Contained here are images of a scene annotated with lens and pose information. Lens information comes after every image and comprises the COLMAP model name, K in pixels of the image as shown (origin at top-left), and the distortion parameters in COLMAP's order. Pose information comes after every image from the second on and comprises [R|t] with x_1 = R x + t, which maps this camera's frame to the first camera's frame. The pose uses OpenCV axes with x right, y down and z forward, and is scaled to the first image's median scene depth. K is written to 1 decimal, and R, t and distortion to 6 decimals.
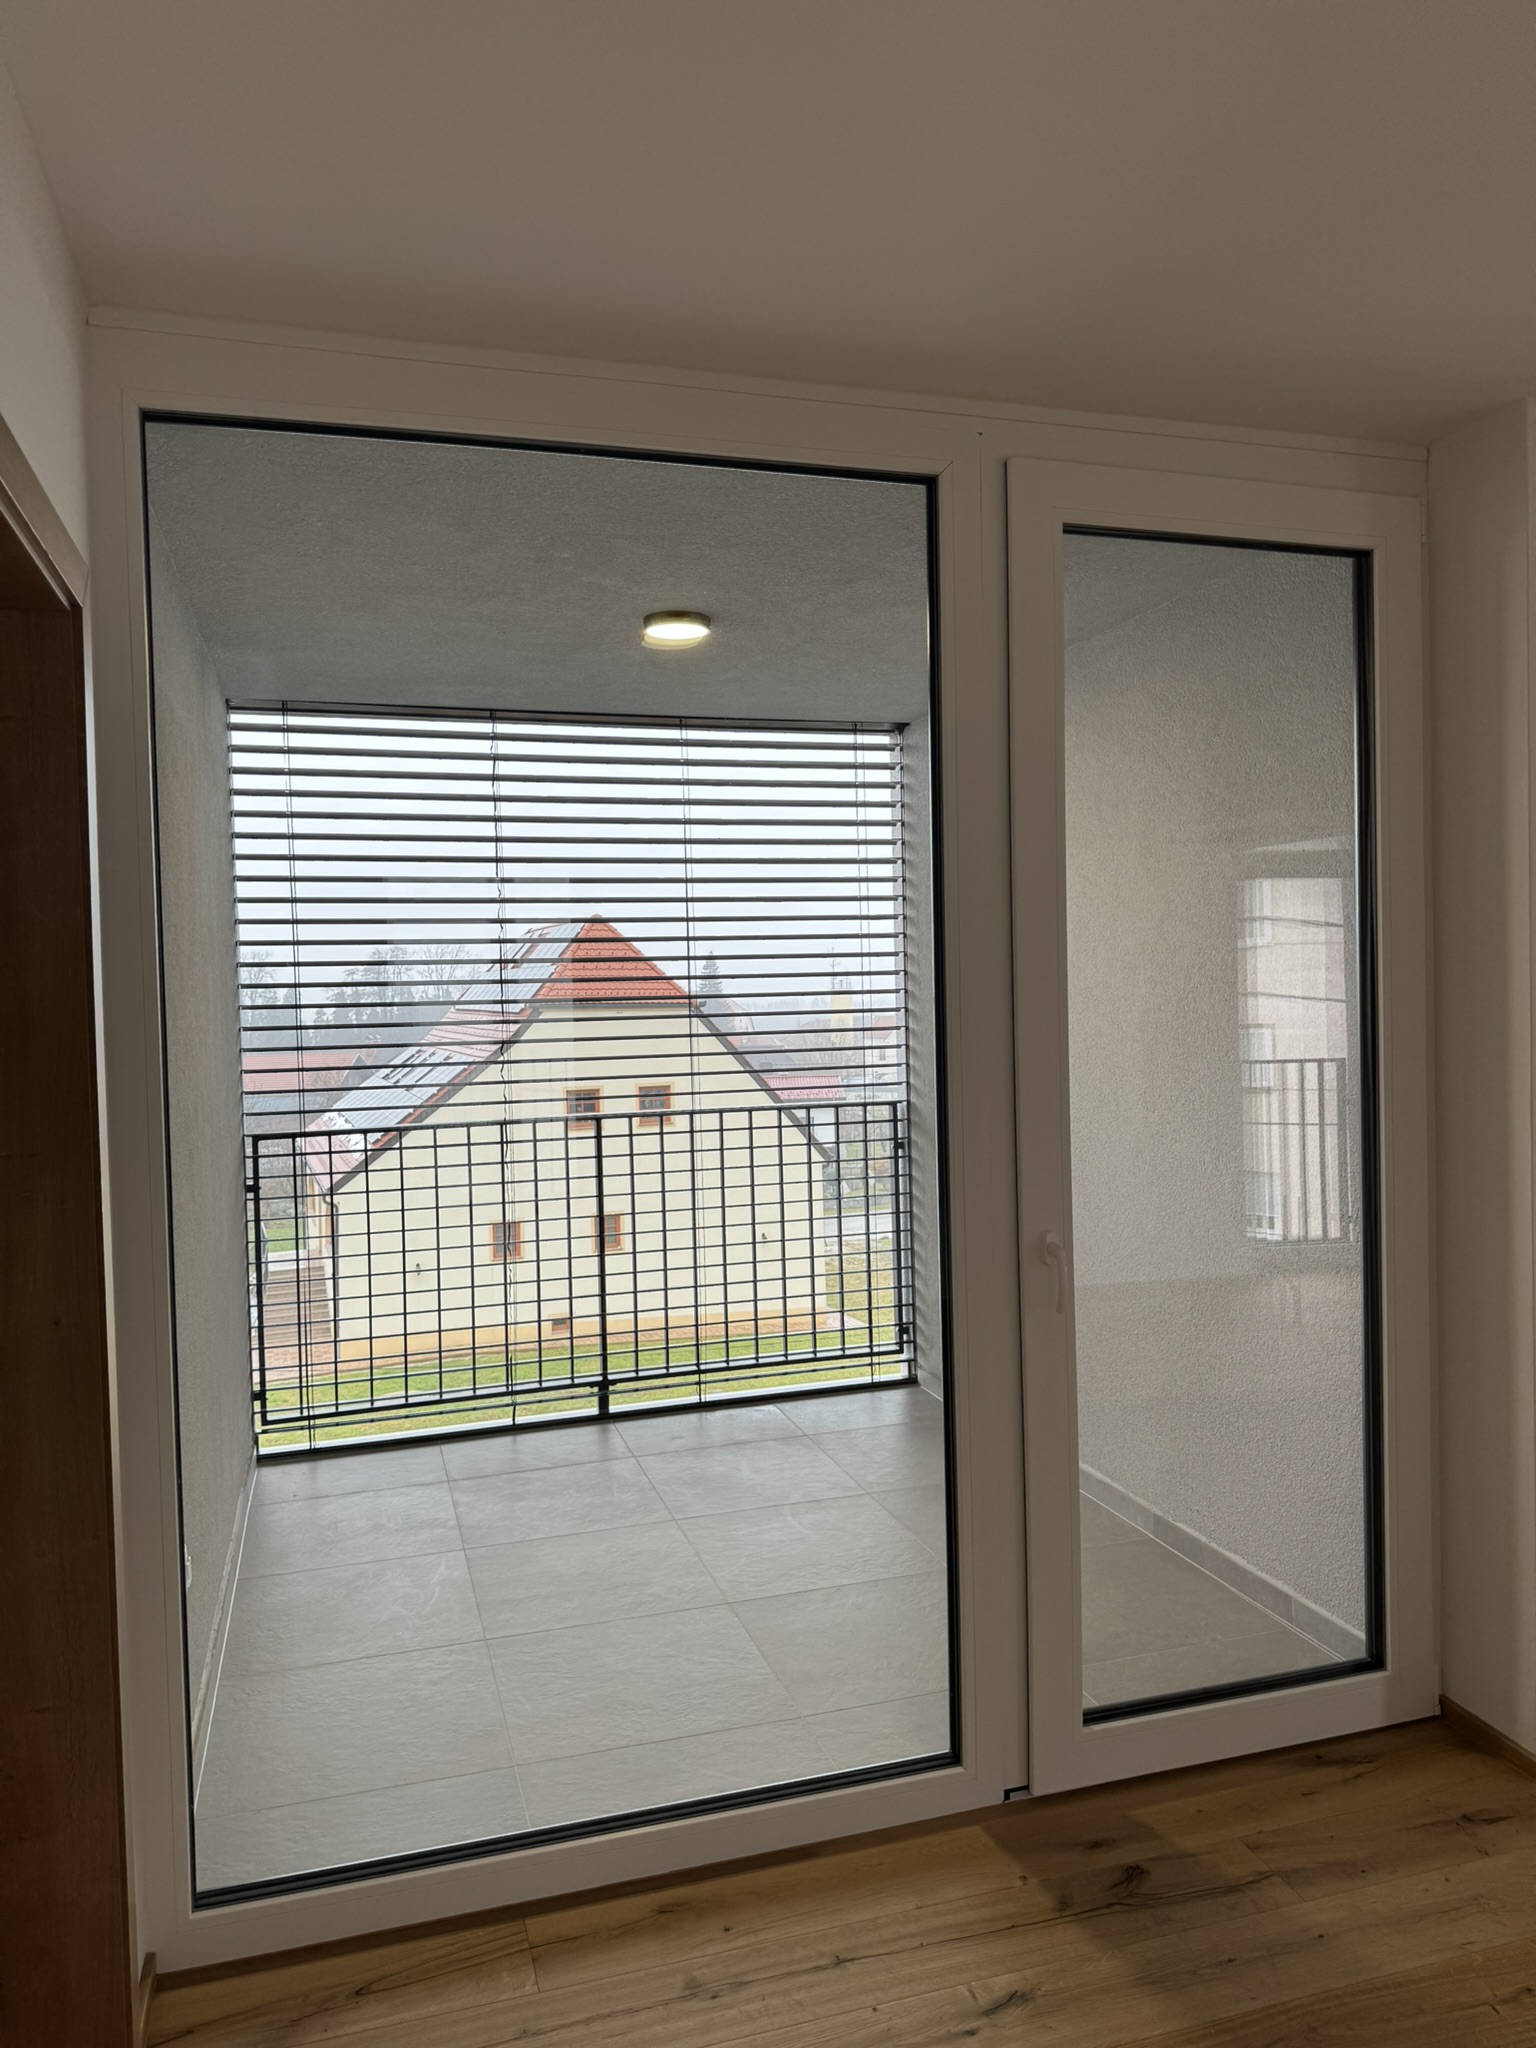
lens RADIAL K [[1437.1, 0, 756.2], [0, 1437.1, 1021.5], [0, 0, 1]] dist [0.001896, 0.000441]
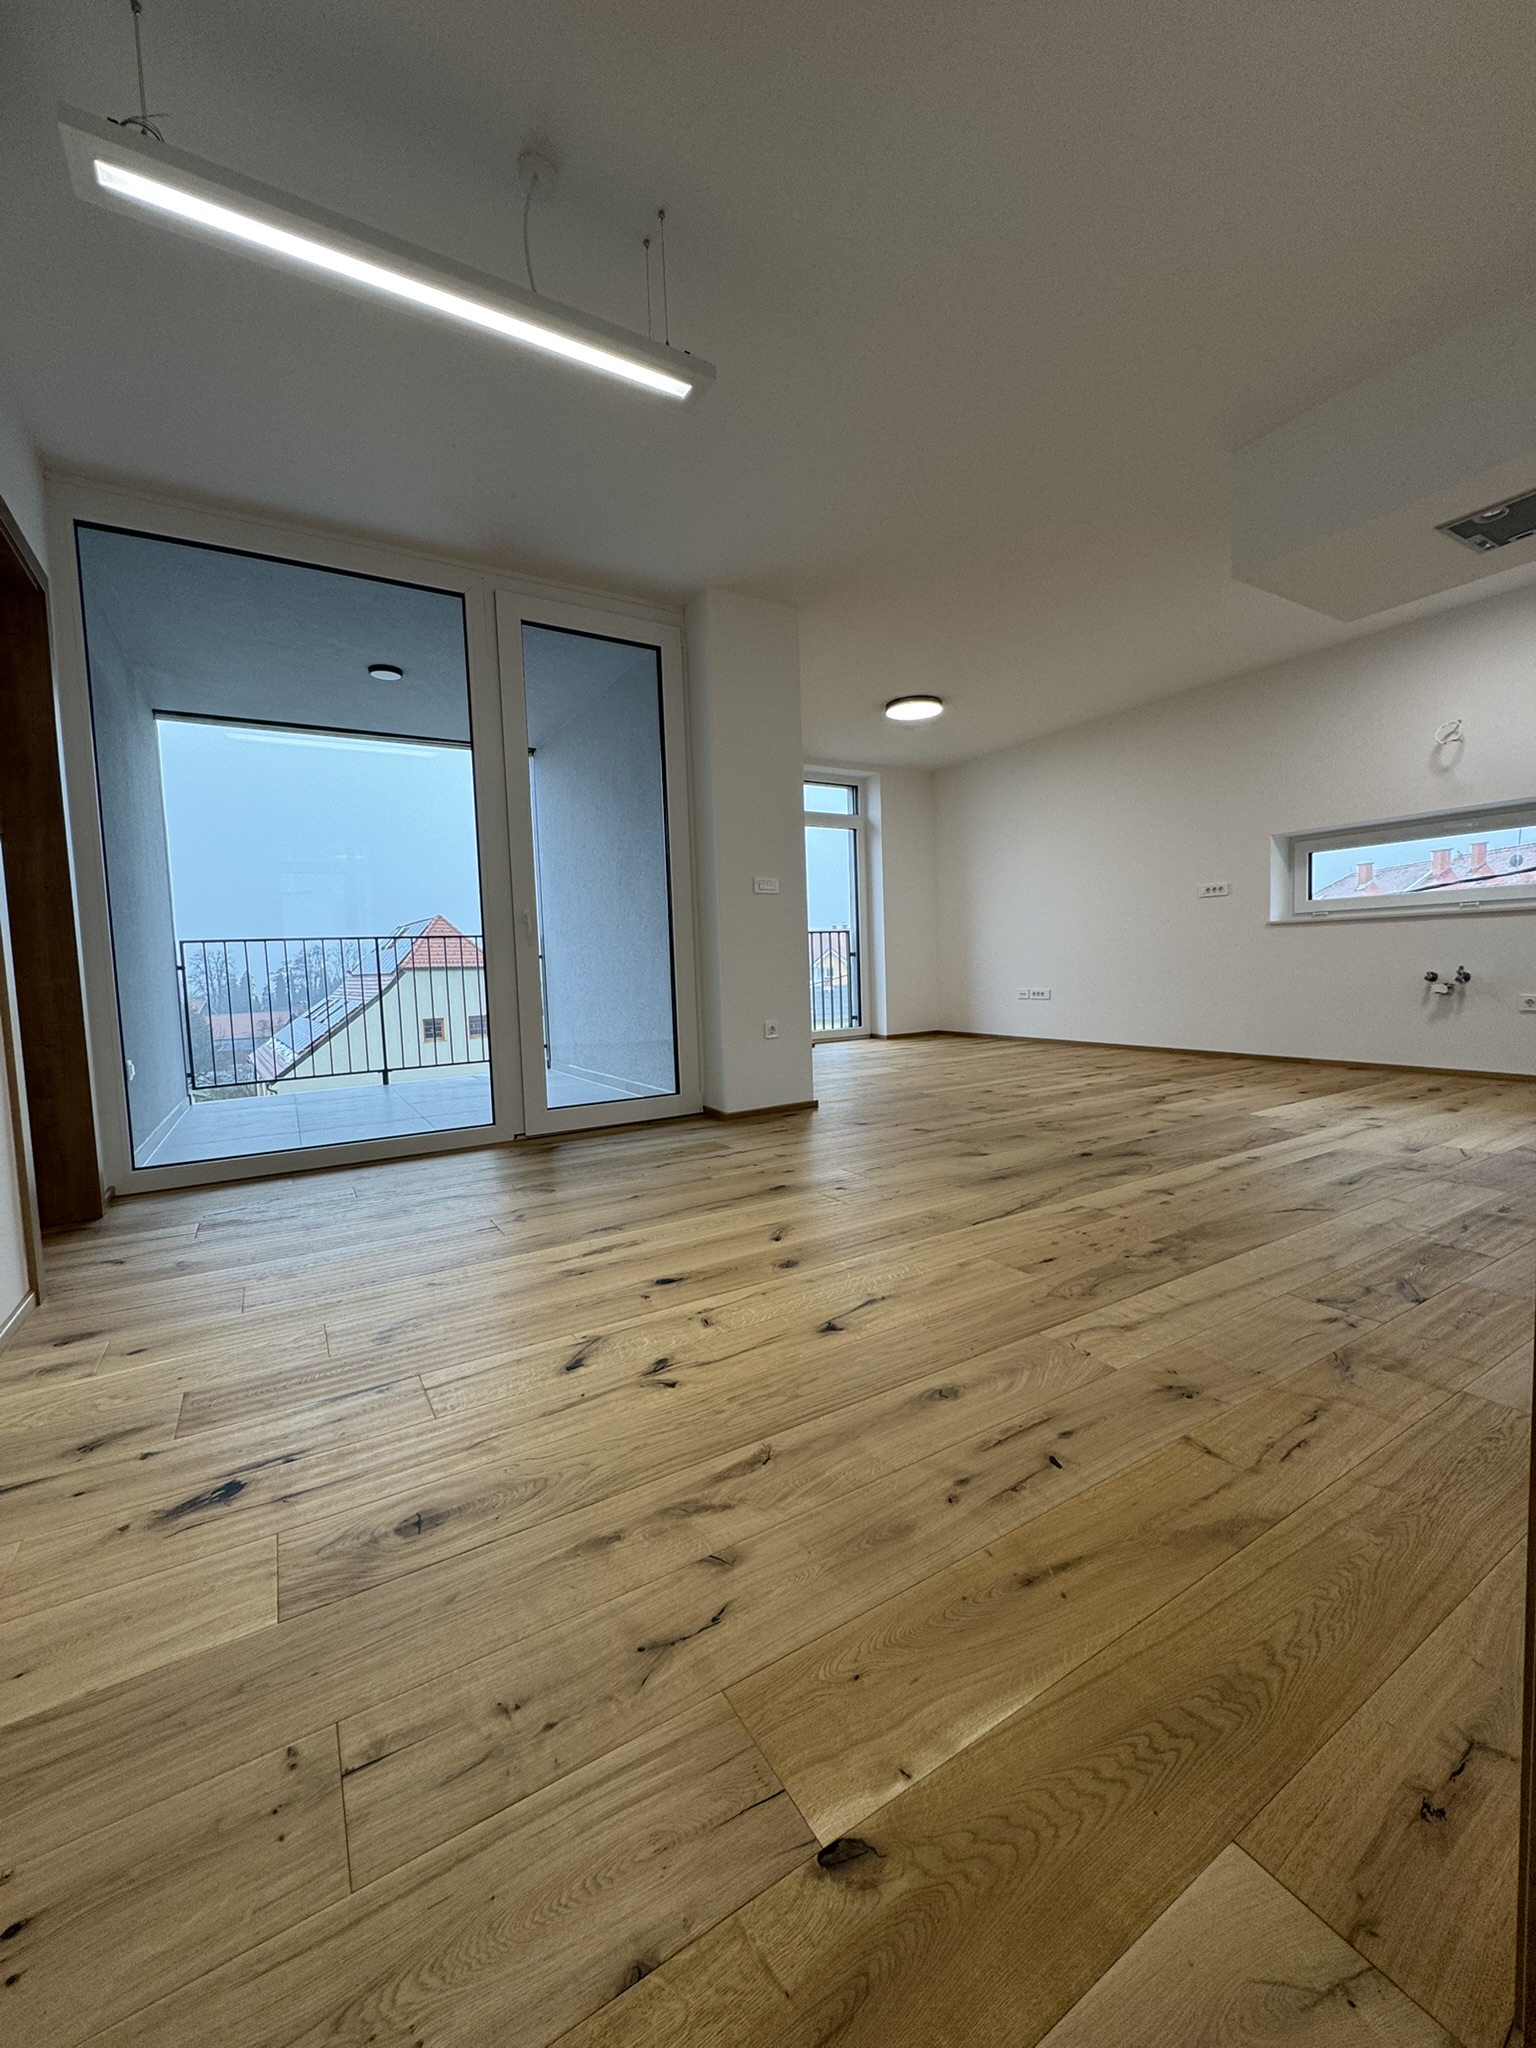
lens RADIAL K [[826.5, 0, 771.3], [0, 826.5, 1031.4], [0, 0, 1]] dist [-0.002555, 0.000780]
pose [[0.966311, -0.027726, 0.255881, 0.195811], [0.011367, 0.997808, 0.065190, 0.214953], [-0.257127, -0.060085, 0.964508, -0.412509]]
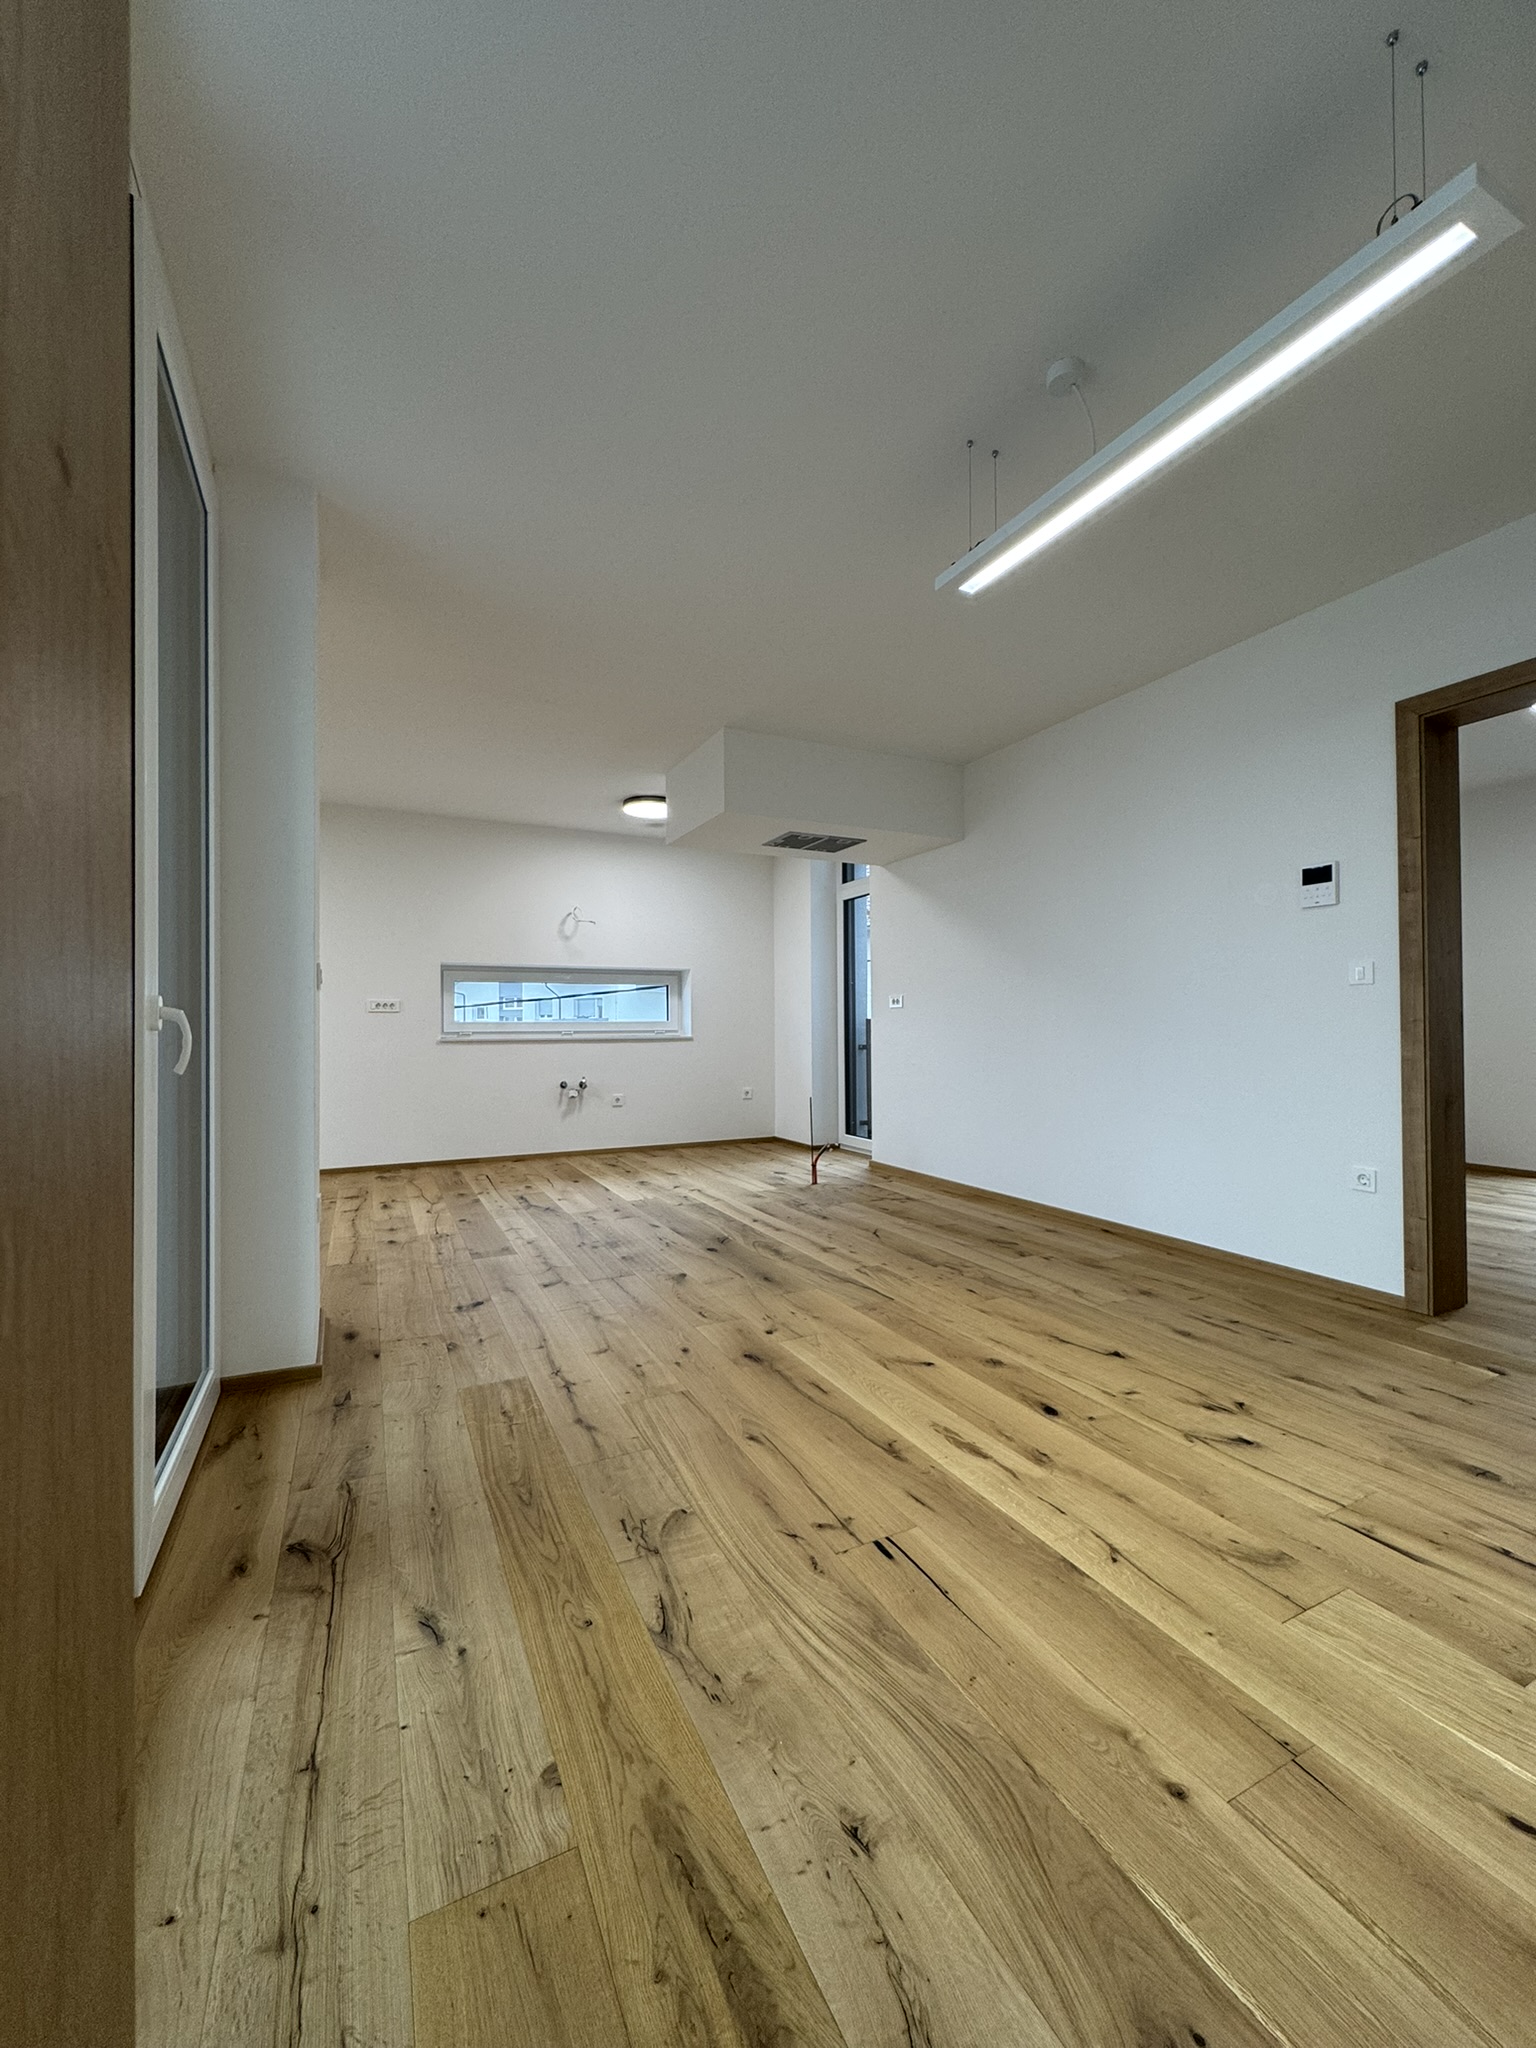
lens RADIAL K [[826.5, 0, 770.4], [0, 826.5, 1030.4], [0, 0, 1]] dist [-0.002555, 0.000780]
pose [[-0.186185, 0.027543, 0.982129, -0.348577], [0.020155, 0.999504, -0.024210, 0.154068], [-0.982308, 0.015287, -0.186648, 0.564156]]
